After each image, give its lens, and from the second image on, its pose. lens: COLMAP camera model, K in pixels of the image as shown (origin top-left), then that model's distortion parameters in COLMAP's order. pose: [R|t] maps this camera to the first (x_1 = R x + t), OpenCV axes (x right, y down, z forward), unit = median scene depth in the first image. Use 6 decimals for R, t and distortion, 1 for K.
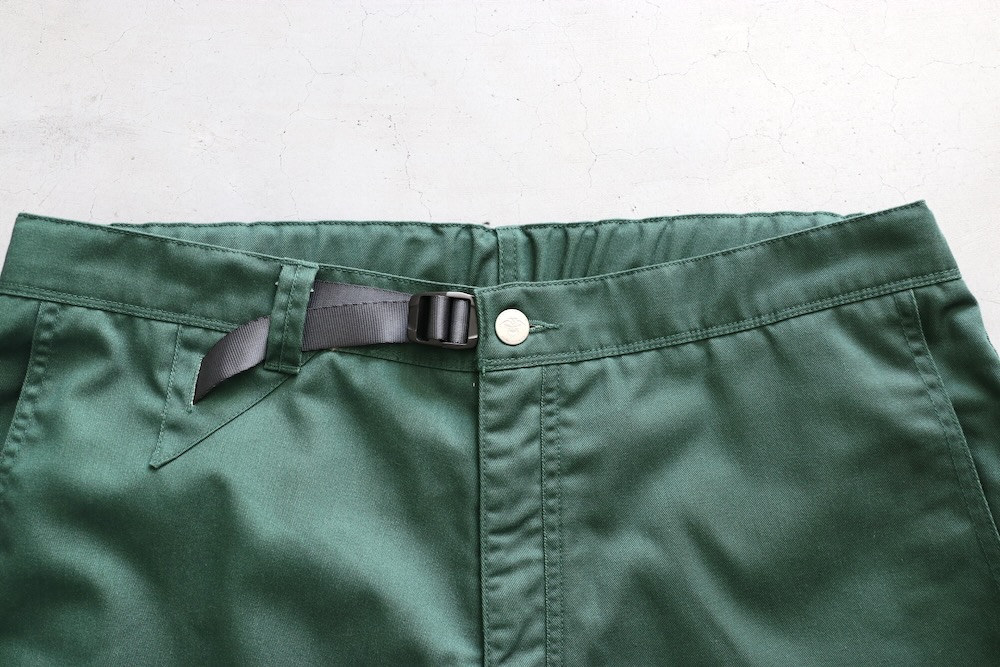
lens RADIAL K [[1119.3, 0, 500.0], [0, 1119.3, 333.5], [0, 0, 1]] dist [-0.093209, 0.059904]
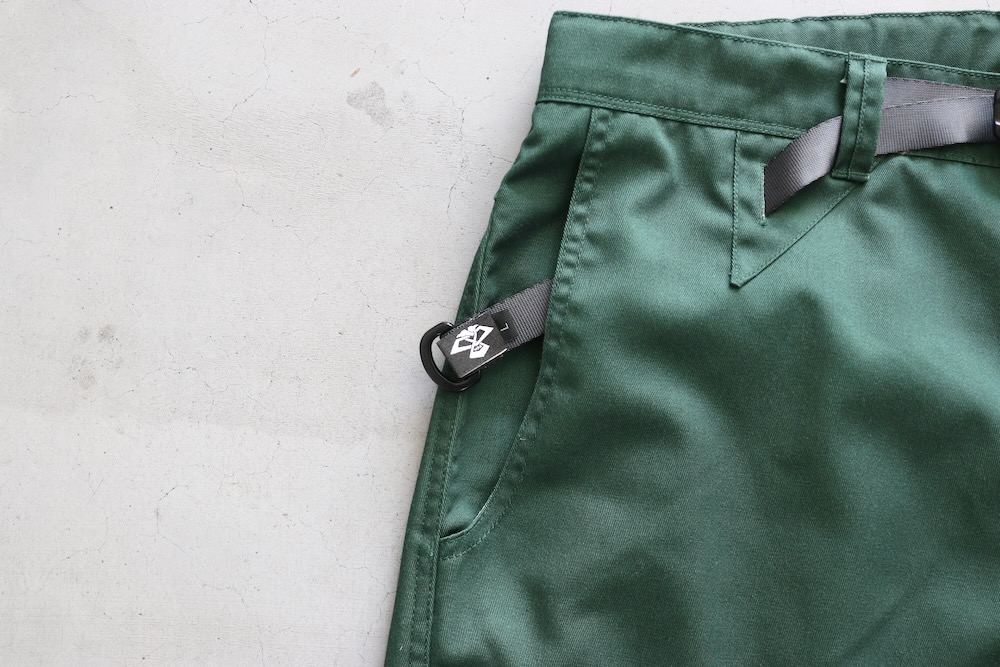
lens RADIAL K [[1119.3, 0, 500.0], [0, 1119.3, 333.5], [0, 0, 1]] dist [-0.093209, 0.059904]
pose [[0.998517, -0.041464, -0.035279, -0.457105], [0.043719, 0.996879, 0.065734, 0.088122], [0.032443, -0.067179, 0.997213, 0.087637]]
